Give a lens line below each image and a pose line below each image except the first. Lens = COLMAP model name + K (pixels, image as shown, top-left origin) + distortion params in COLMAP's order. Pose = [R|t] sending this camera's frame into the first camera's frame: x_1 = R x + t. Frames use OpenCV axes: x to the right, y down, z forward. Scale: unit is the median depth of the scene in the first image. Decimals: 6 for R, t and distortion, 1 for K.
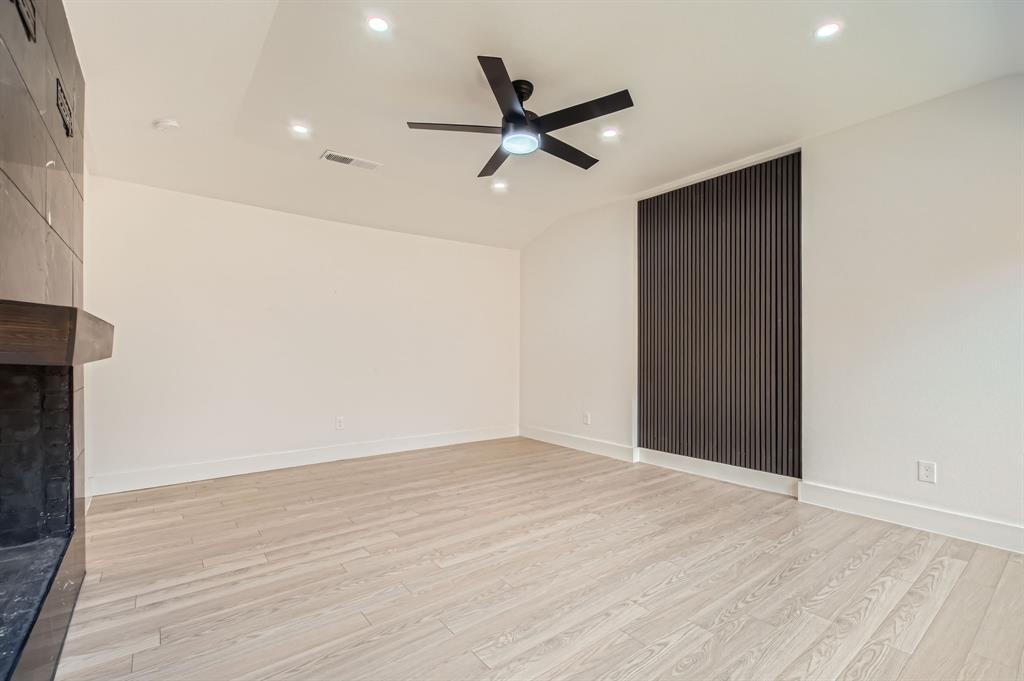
lens RADIAL K [[451.1, 0, 511.8], [0, 451.1, 348.9], [0, 0, 1]] dist [-0.005333, 0.000037]
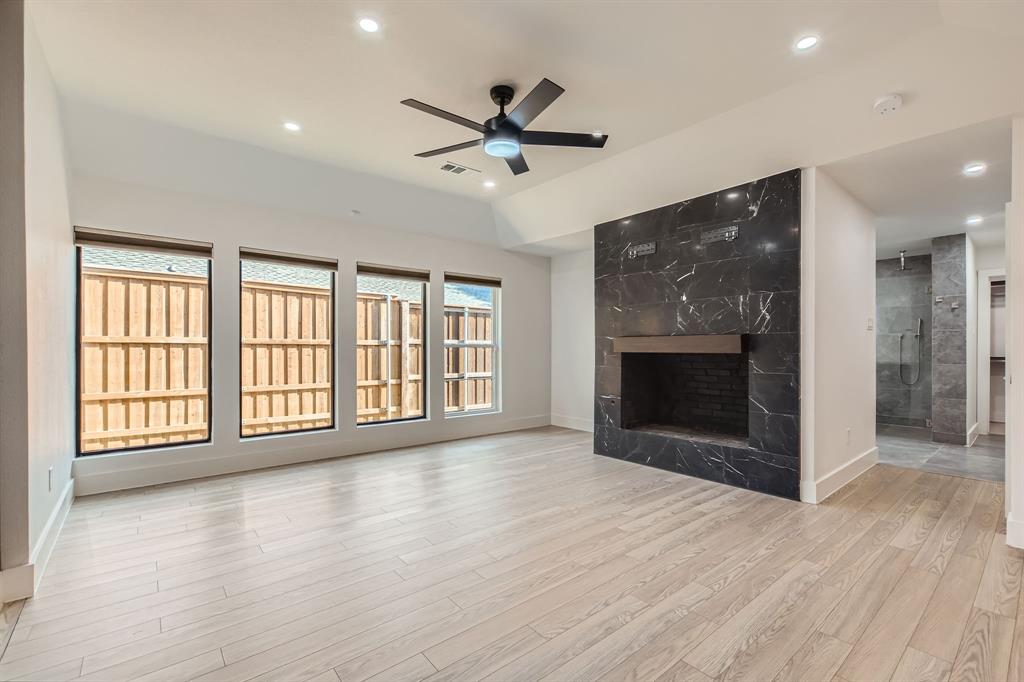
lens RADIAL K [[451.1, 0, 511.0], [0, 451.1, 344.2], [0, 0, 1]] dist [-0.005333, 0.000037]
pose [[-0.999494, -0.006373, -0.031151, 0.030462], [-0.006217, 0.999968, -0.005089, 0.000400], [0.031183, -0.004893, -0.999502, 2.159258]]
